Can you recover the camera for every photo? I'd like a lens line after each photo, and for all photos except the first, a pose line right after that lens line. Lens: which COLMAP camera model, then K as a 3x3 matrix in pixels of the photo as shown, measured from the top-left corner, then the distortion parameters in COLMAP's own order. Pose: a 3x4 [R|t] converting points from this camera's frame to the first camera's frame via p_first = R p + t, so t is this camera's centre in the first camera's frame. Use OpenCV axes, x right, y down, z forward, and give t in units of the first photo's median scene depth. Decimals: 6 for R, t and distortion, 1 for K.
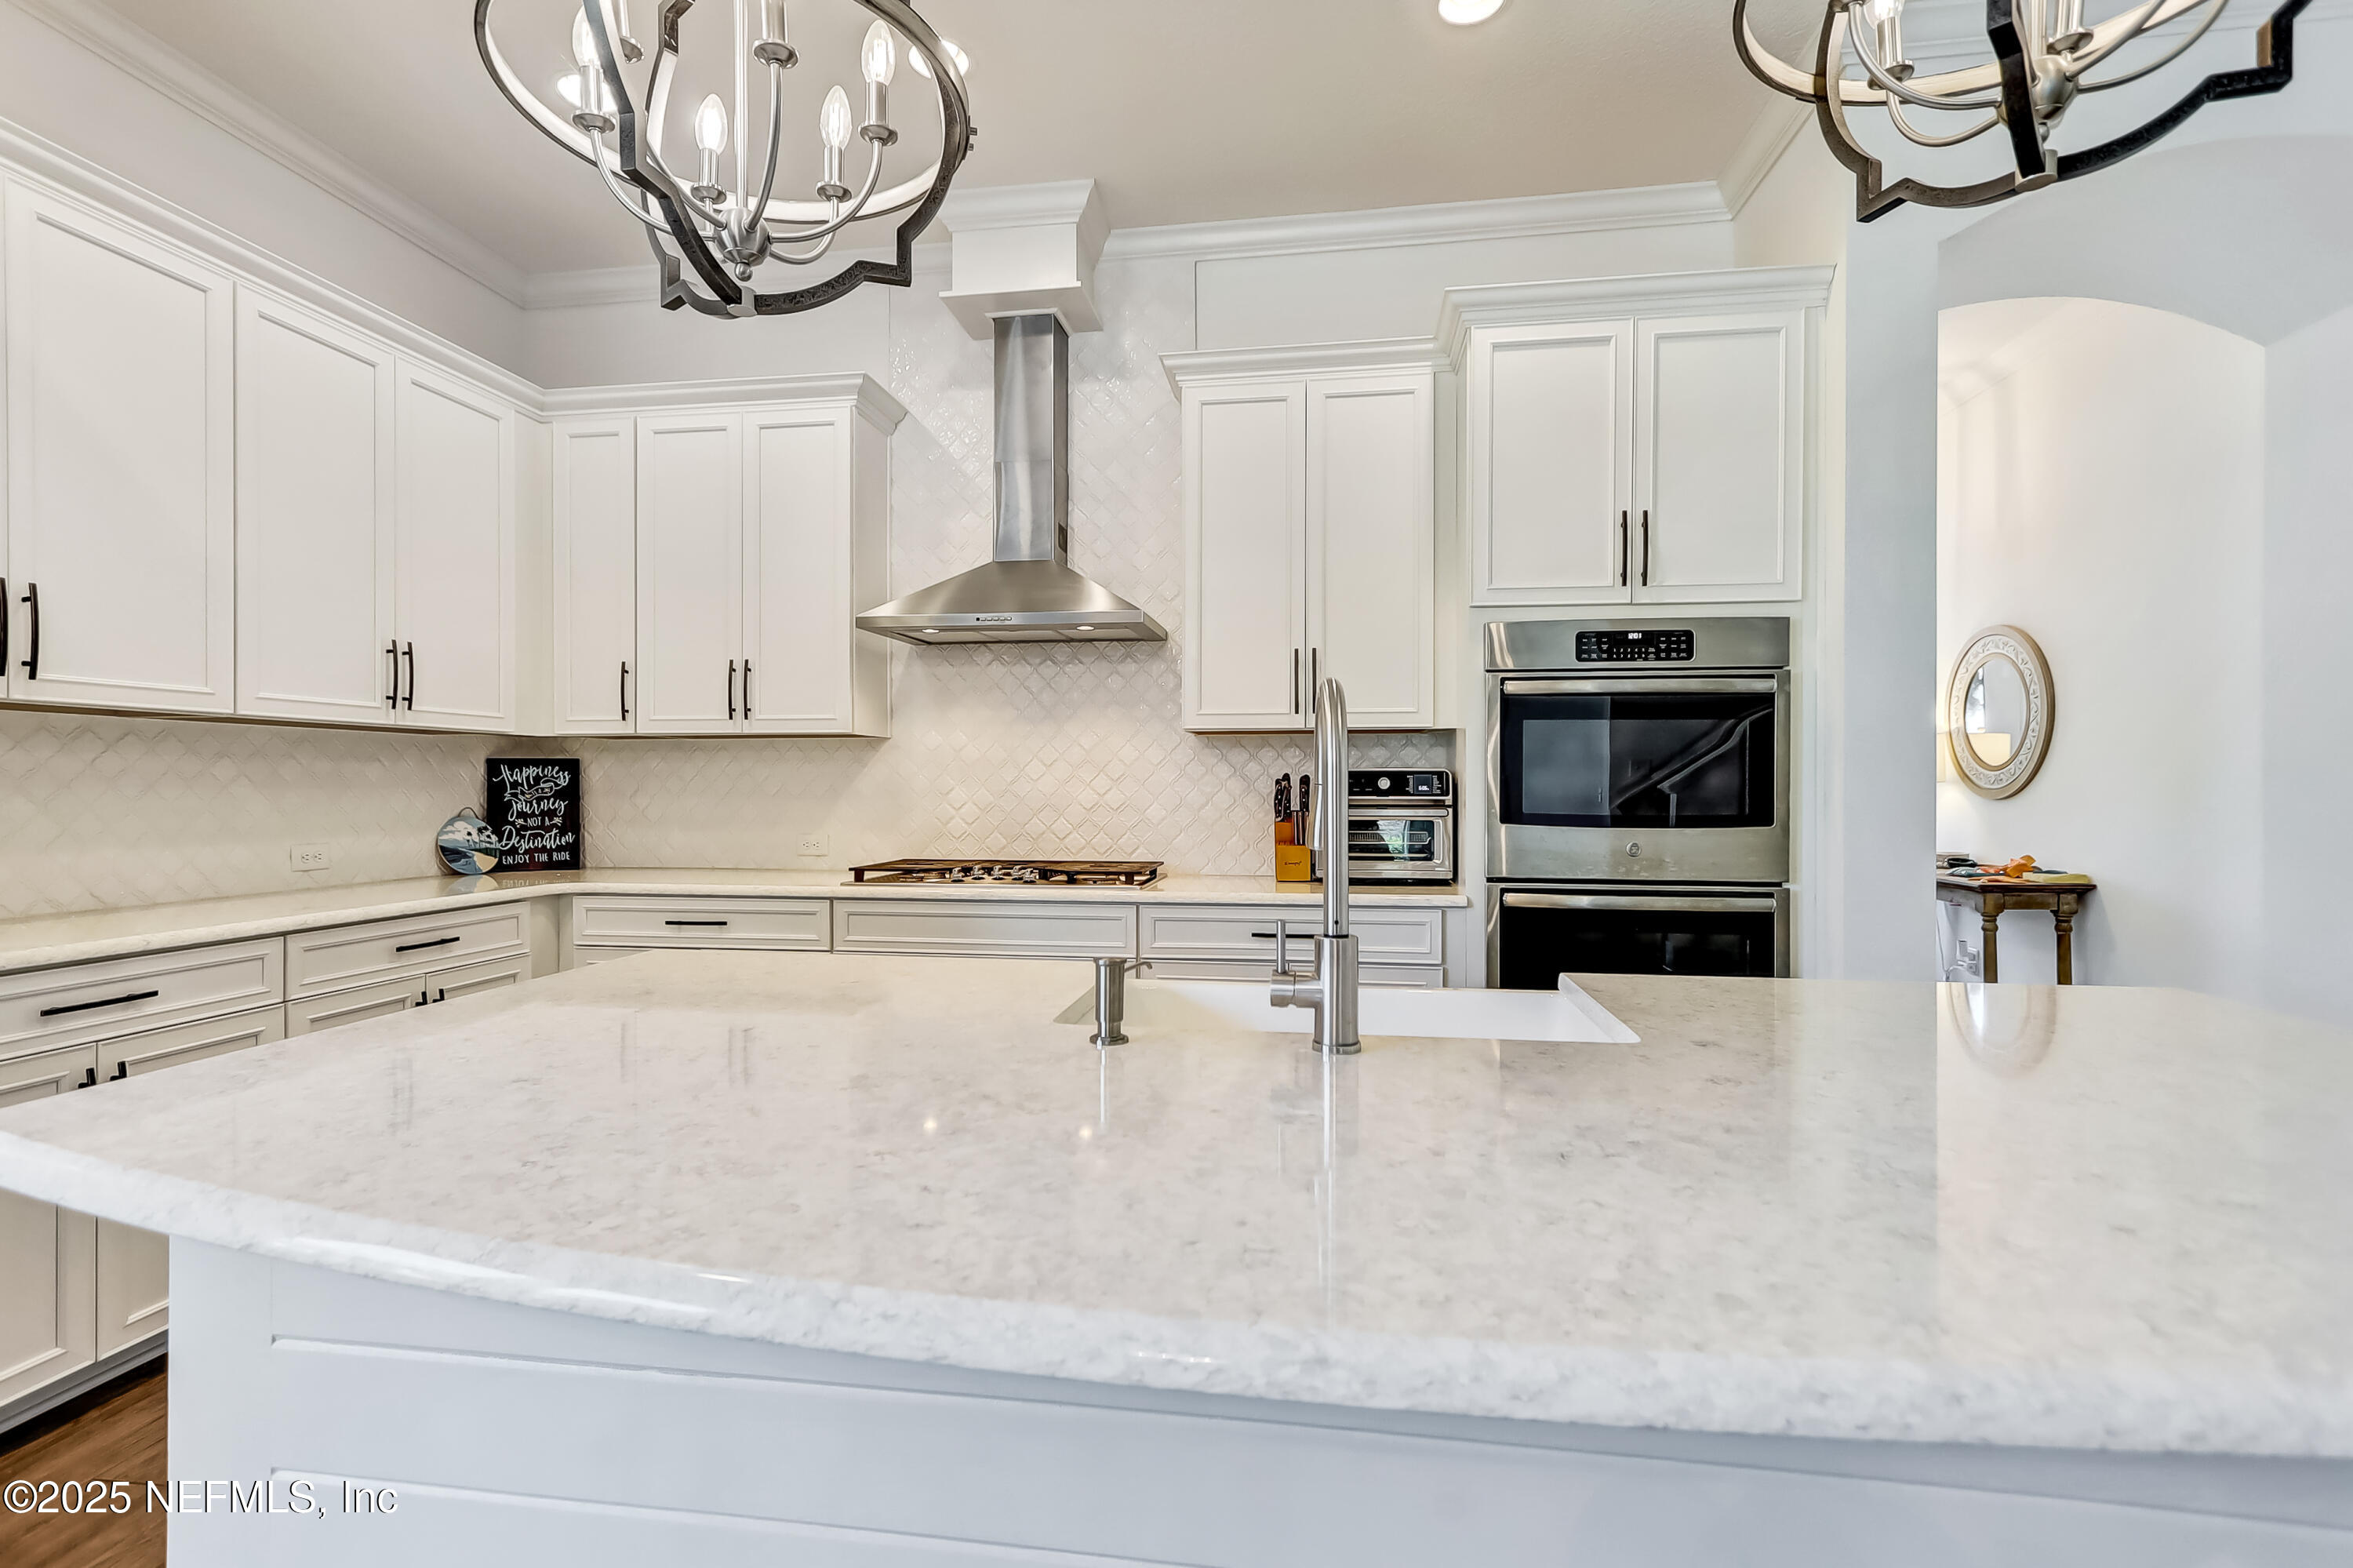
lens RADIAL K [[1090.9, 0, 1168.6], [0, 1090.9, 786.5], [0, 0, 1]] dist [0.001331, 0.002186]
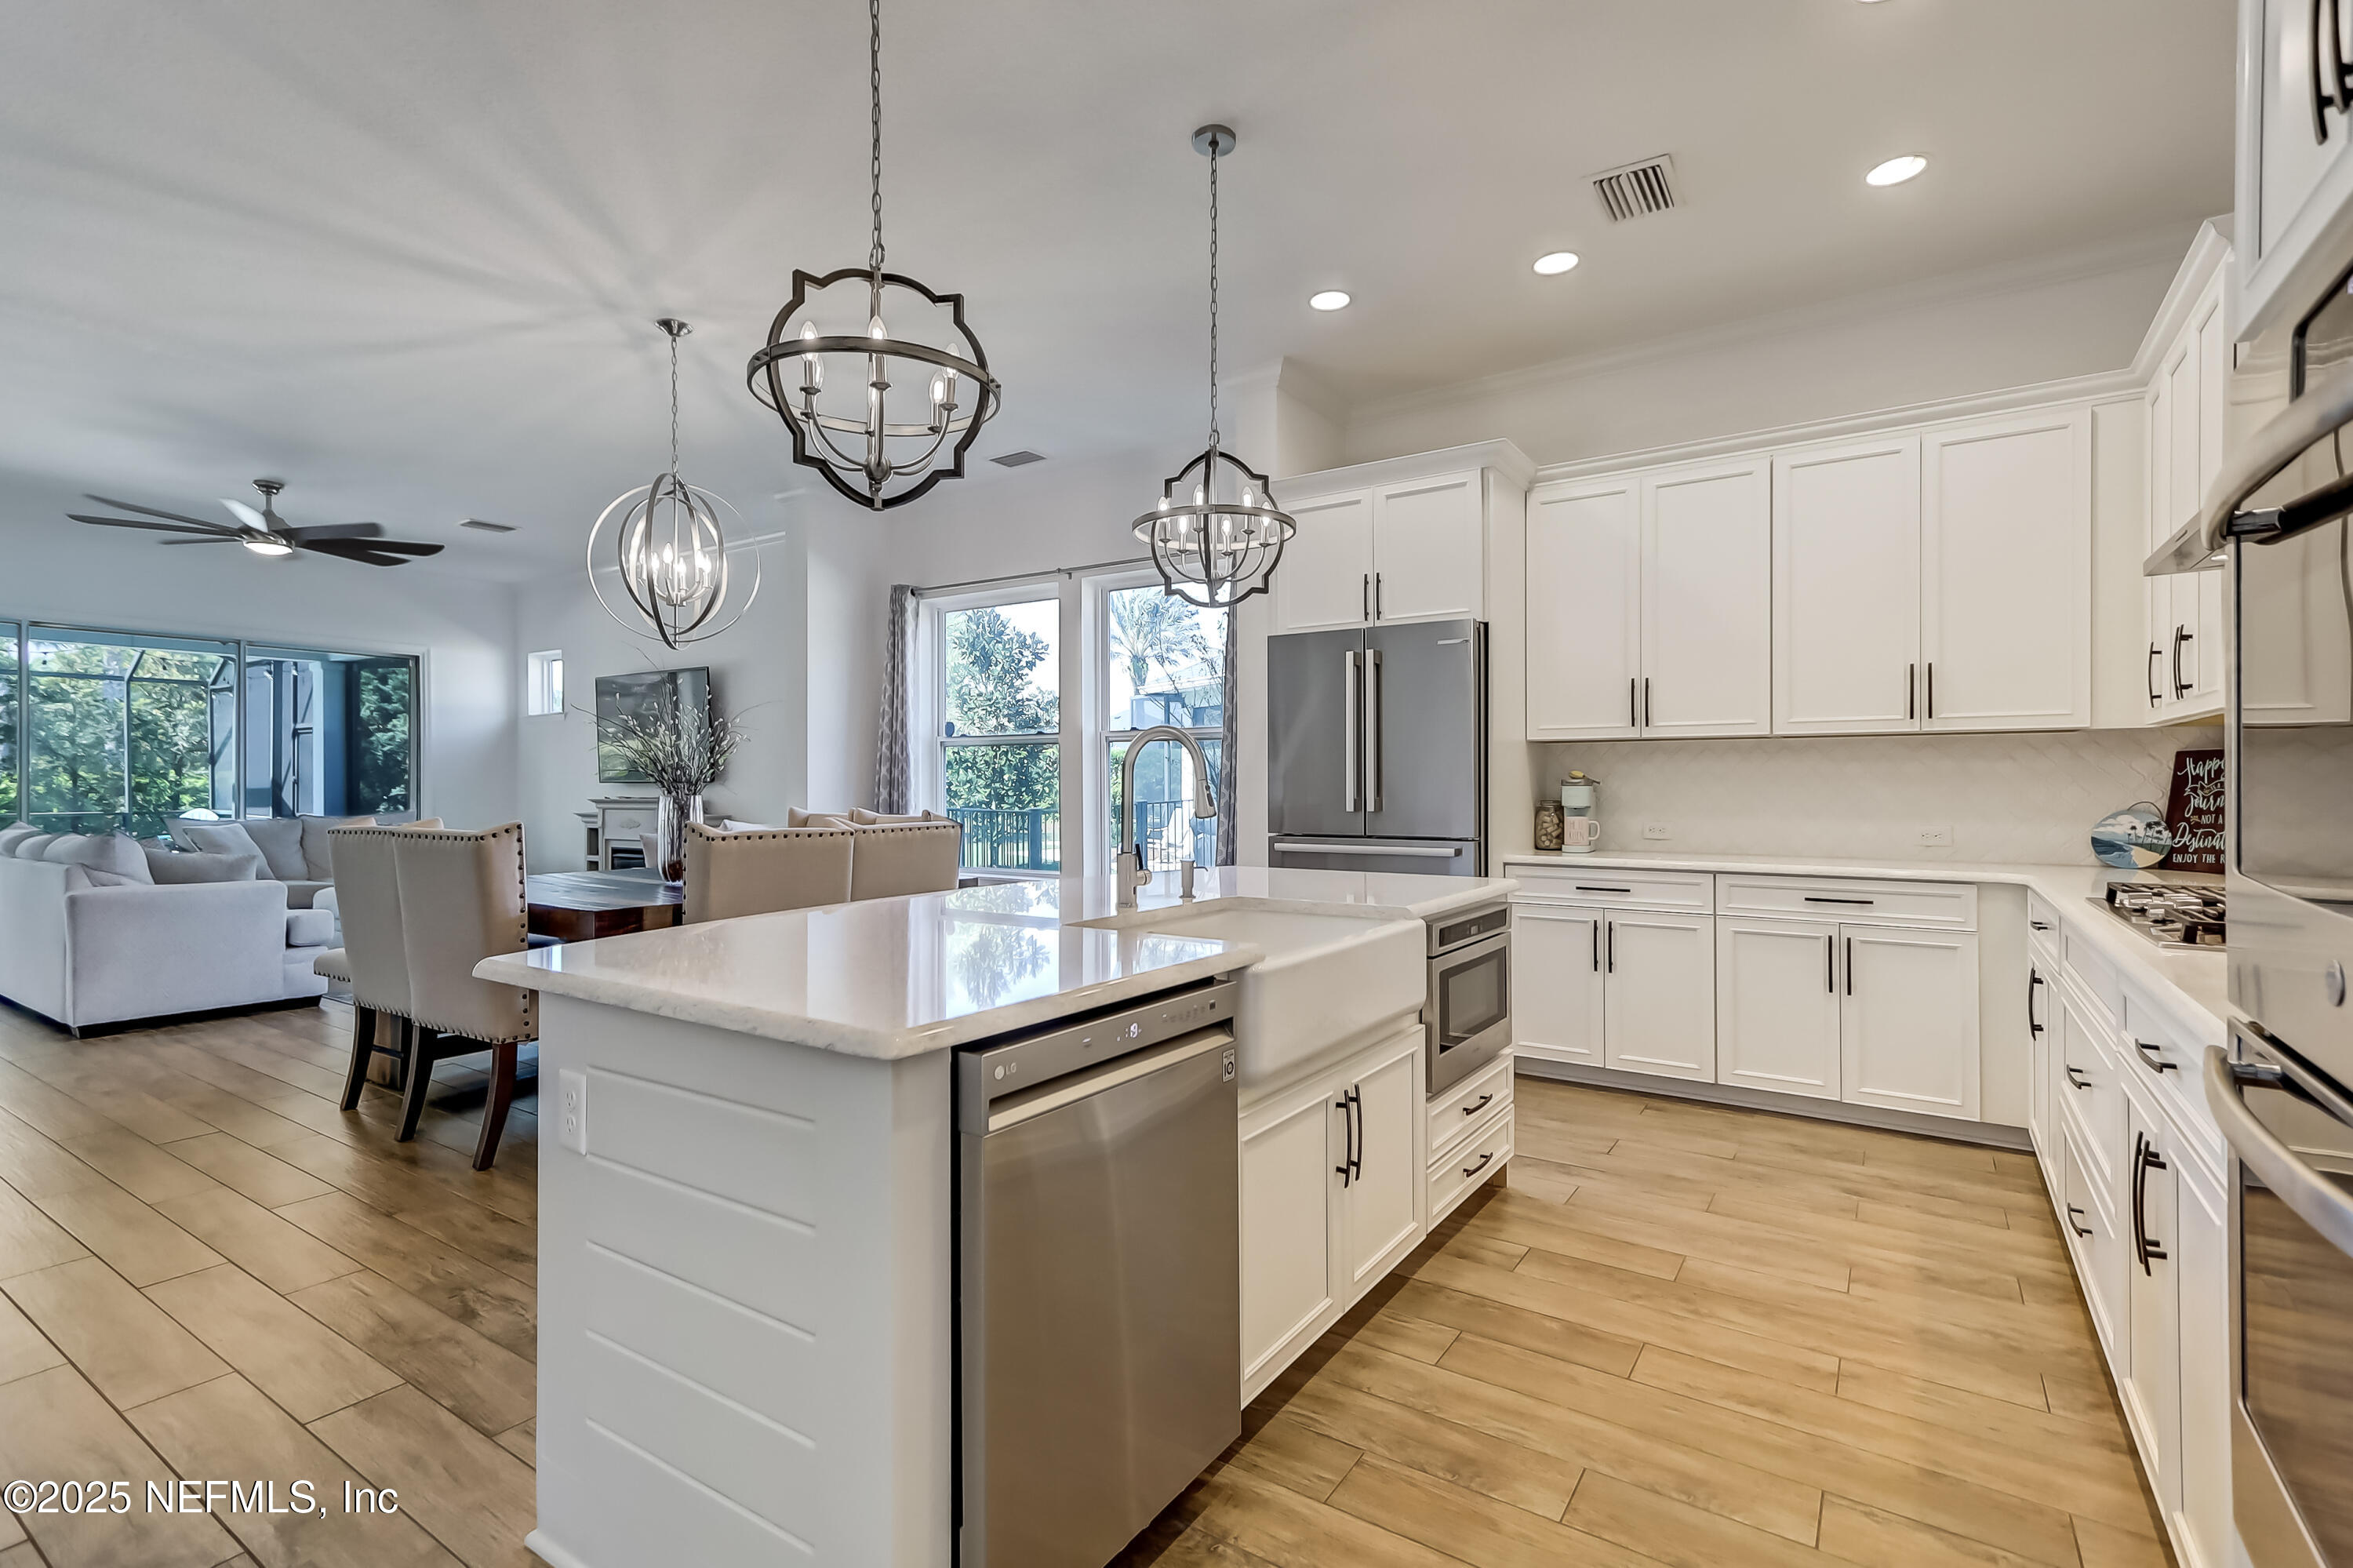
lens RADIAL K [[1090.9, 0, 1188.2], [0, 1090.9, 781.8], [0, 0, 1]] dist [0.001331, 0.002186]
pose [[-0.435461, -0.000774, -0.900207, 0.662792], [0.001479, 0.999998, -0.001576, 0.001092], [0.900207, -0.002018, -0.435459, 0.675699]]
